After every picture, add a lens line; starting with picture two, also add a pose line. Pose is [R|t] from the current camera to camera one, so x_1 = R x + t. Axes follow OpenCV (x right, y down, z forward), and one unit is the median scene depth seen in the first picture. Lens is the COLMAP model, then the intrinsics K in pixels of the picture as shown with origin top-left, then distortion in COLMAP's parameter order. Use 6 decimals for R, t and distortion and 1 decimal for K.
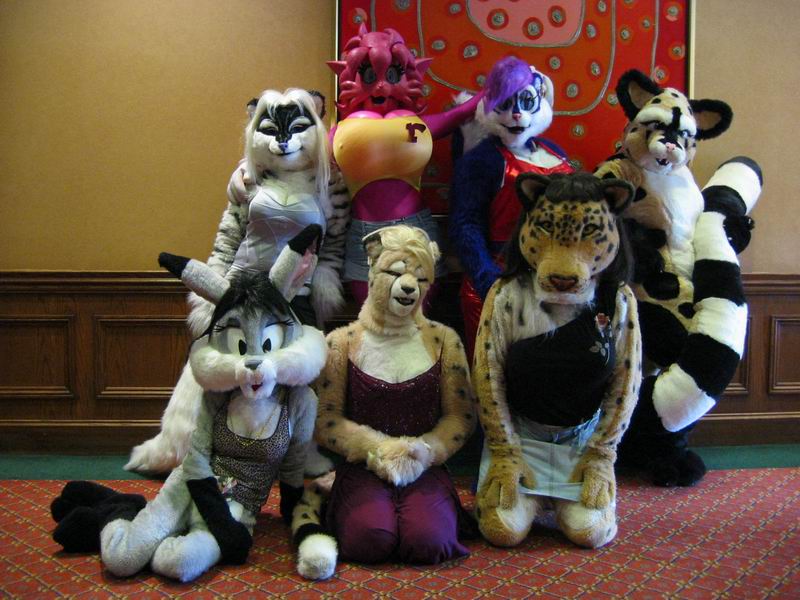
lens RADIAL K [[808.1, 0, 399.2], [0, 808.1, 301.4], [0, 0, 1]] dist [-0.012715, 0.000000]
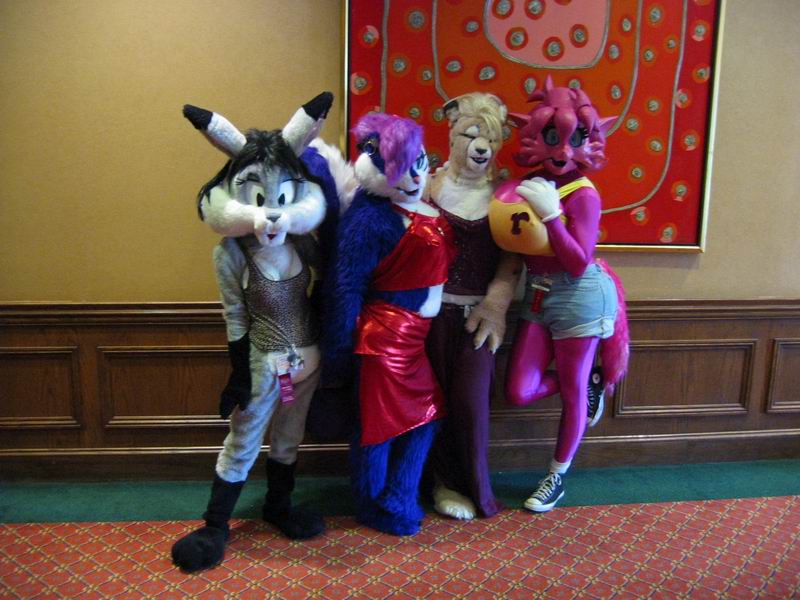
lens RADIAL K [[808.1, 0, 401.2], [0, 808.1, 298.8], [0, 0, 1]] dist [-0.012715, 0.000000]
pose [[0.999208, 0.001962, 0.039755, -0.049379], [-0.007965, 0.988439, 0.151412, -0.190263], [-0.038998, -0.151608, 0.987671, 0.028344]]
